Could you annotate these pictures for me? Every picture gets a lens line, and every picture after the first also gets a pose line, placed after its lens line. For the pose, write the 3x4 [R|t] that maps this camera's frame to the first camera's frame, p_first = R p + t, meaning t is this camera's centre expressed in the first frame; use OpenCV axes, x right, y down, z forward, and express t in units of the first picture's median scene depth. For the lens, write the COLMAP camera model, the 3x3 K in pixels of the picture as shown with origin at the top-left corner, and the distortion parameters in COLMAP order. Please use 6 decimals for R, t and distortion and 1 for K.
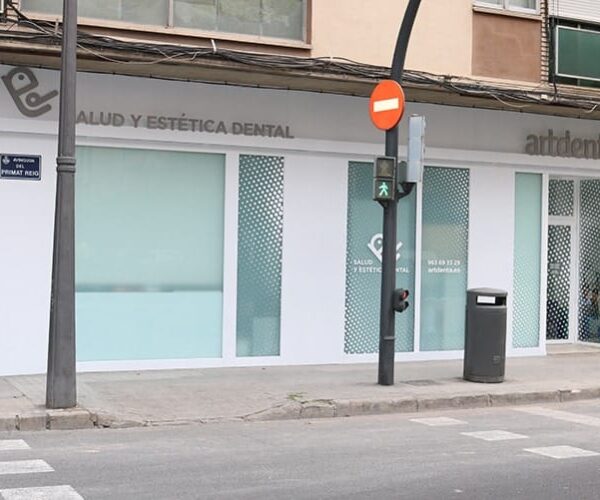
lens RADIAL K [[1019.8, 0, 299.1], [0, 1019.8, 253.5], [0, 0, 1]] dist [-0.102004, 0.000000]
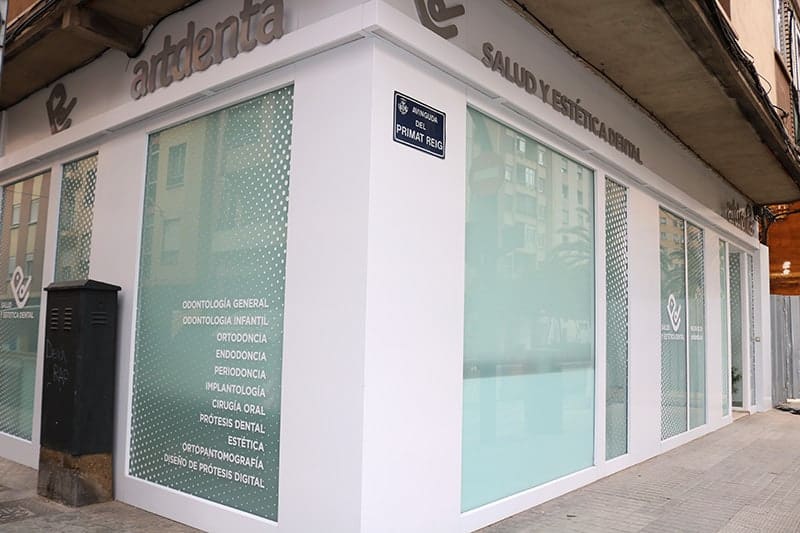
lens RADIAL K [[661.0, 0, 402.6], [0, 661.0, 263.8], [0, 0, 1]] dist [-0.098873, 0.009107]
pose [[0.900104, 0.054849, 0.432209, -0.393465], [-0.013387, 0.995057, -0.098397, 0.012799], [-0.435469, 0.082782, 0.896389, 0.673553]]
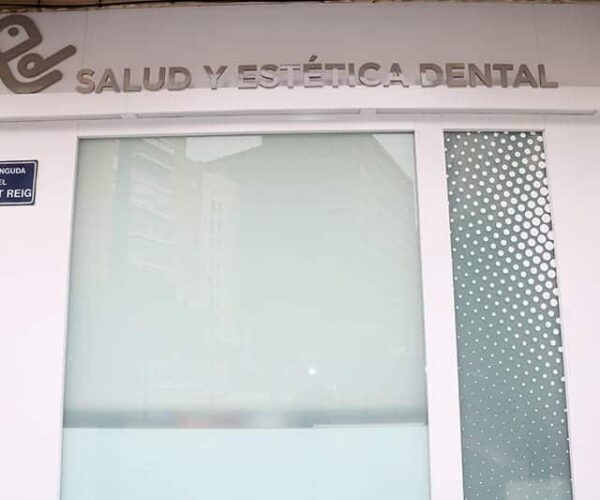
lens RADIAL K [[620.9, 0, 299.9], [0, 620.9, 252.1], [0, 0, 1]] dist [-0.116108, 0.000000]
pose [[0.900278, -0.113466, -0.420268, -0.004435], [0.027207, 0.978211, -0.205821, 0.017899], [0.434464, 0.173862, 0.883749, 0.744731]]
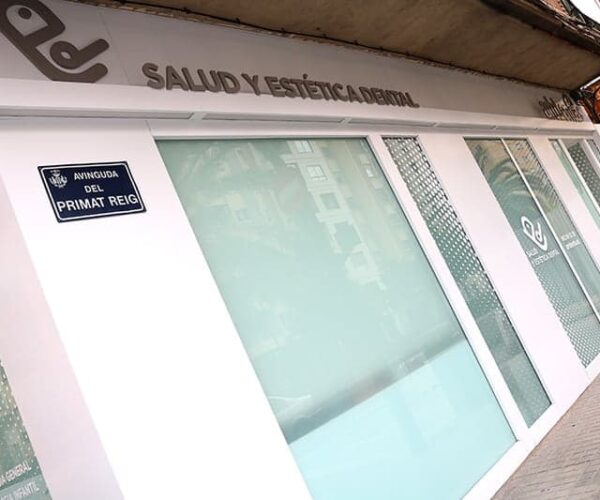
lens RADIAL K [[620.9, 0, 299.9], [0, 620.9, 251.3], [0, 0, 1]] dist [-0.116108, 0.000000]
pose [[0.844866, -0.325184, 0.424803, -0.298177], [0.428088, 0.887164, -0.172281, 0.012715], [-0.320847, 0.327407, 0.888742, 0.715442]]
